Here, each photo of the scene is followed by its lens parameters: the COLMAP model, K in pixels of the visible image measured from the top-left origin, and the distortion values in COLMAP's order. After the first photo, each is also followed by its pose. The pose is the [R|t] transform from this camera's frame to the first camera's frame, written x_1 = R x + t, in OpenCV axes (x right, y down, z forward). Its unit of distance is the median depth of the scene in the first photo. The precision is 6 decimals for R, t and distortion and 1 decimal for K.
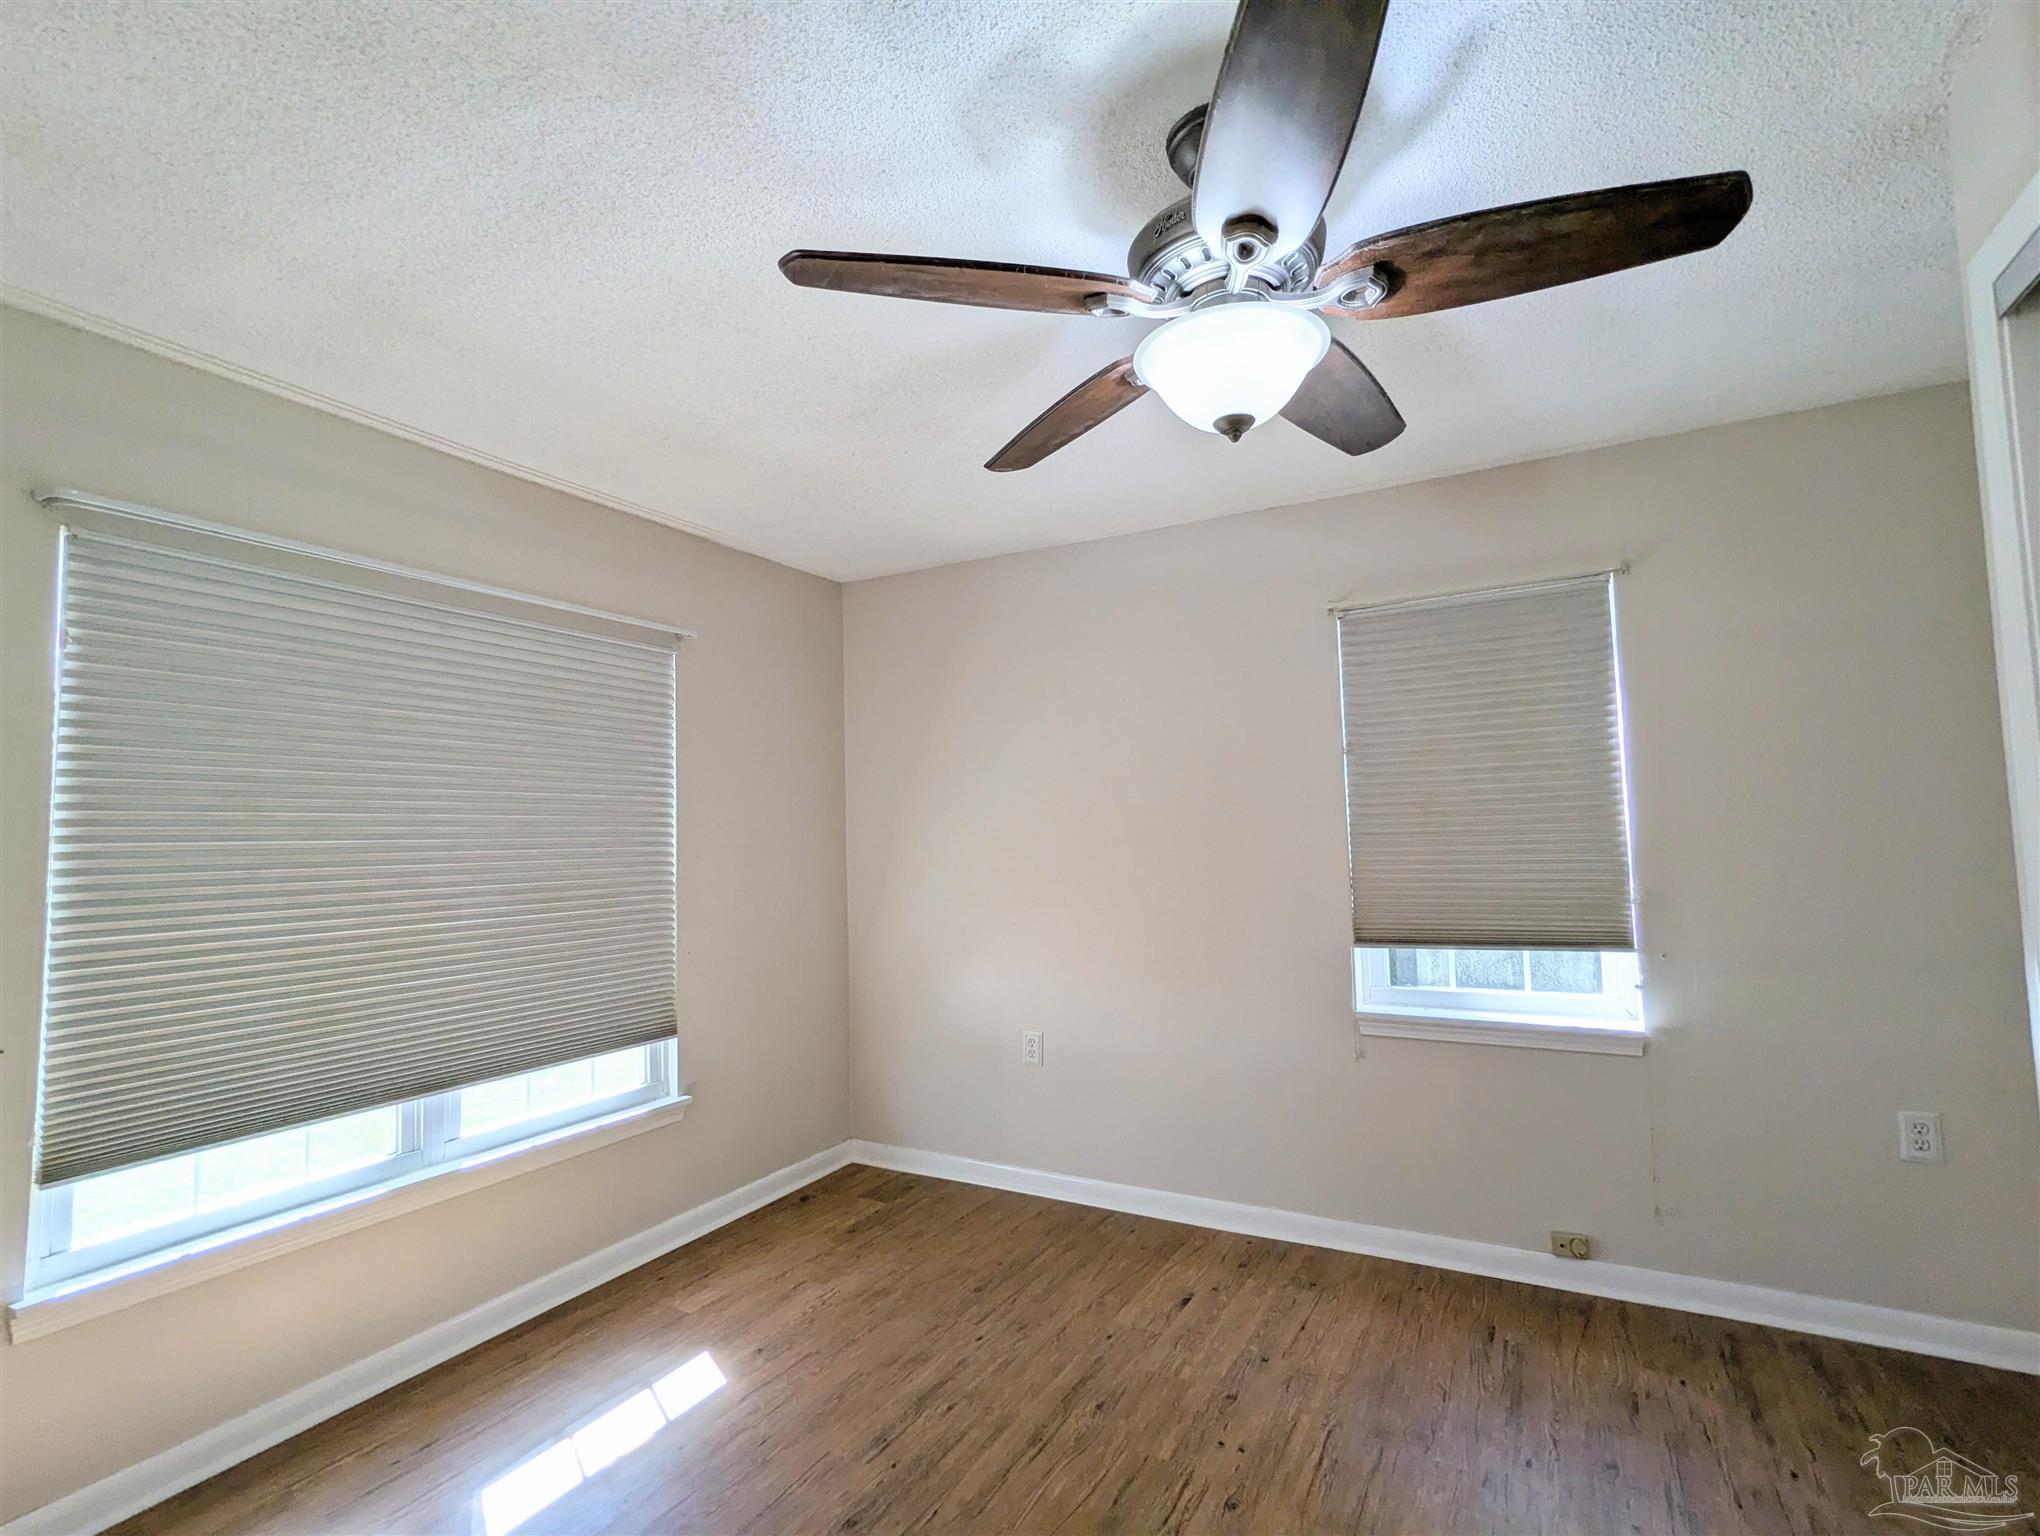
lens RADIAL K [[970.5, 0, 1024.4], [0, 970.5, 776.8], [0, 0, 1]] dist [-0.000949, 0.001102]
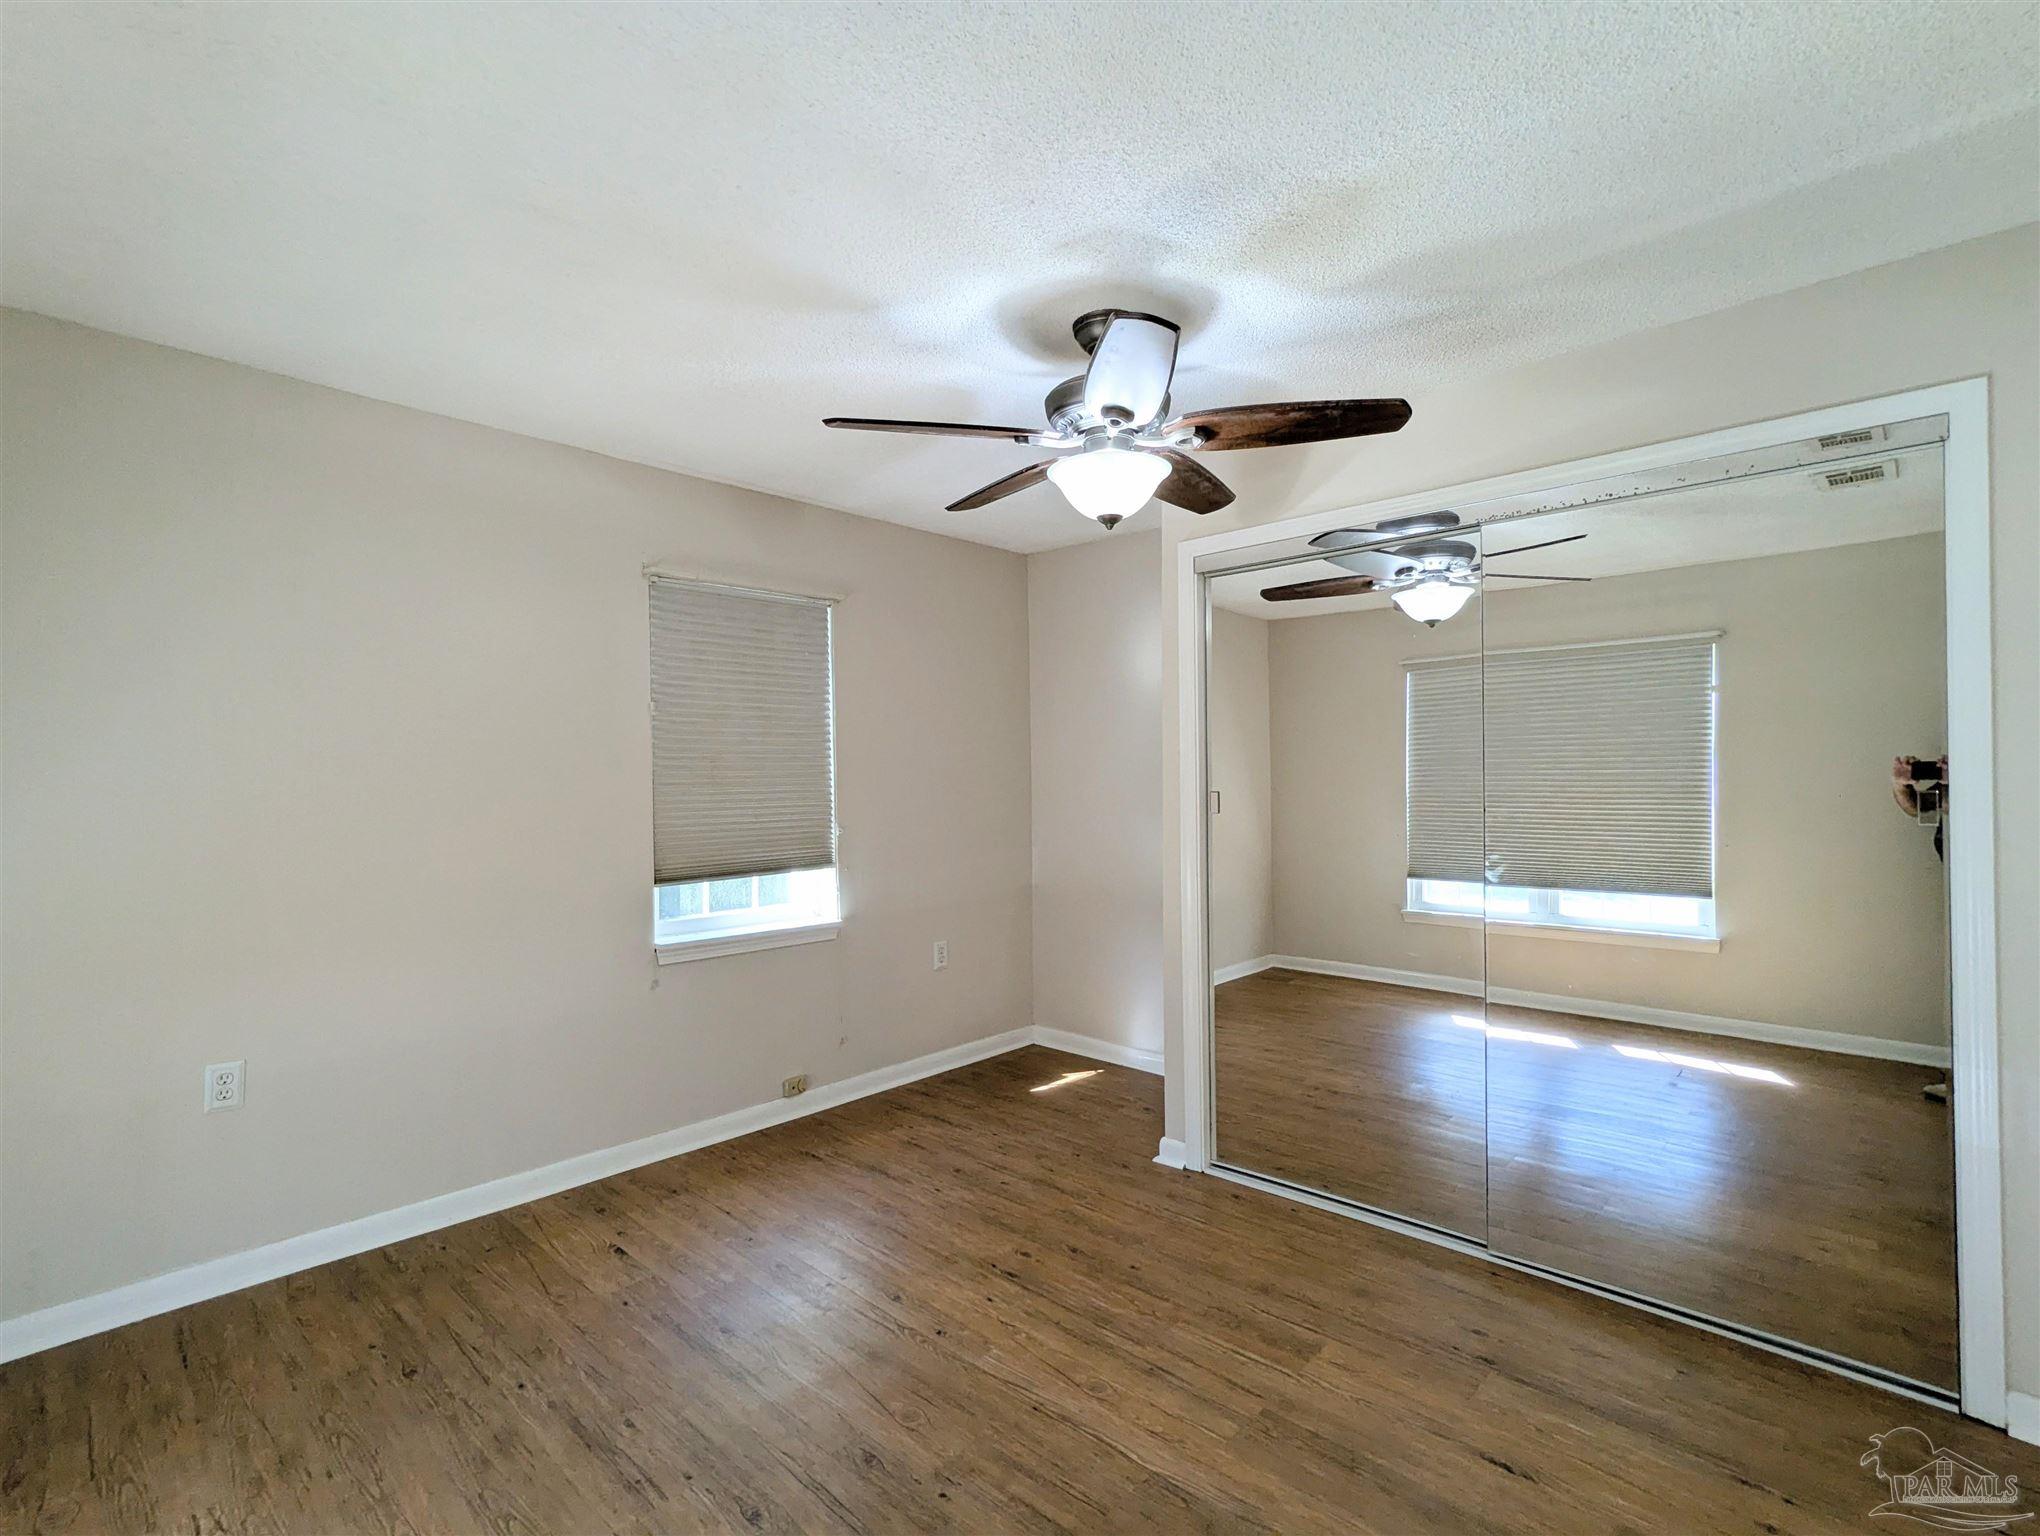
lens RADIAL K [[970.5, 0, 1024.4], [0, 970.5, 776.8], [0, 0, 1]] dist [-0.000949, 0.001102]
pose [[0.243828, 0.017048, 0.969669, -0.664454], [-0.061810, 0.998086, -0.002005, 0.029444], [-0.967847, -0.059446, 0.244415, 0.362356]]
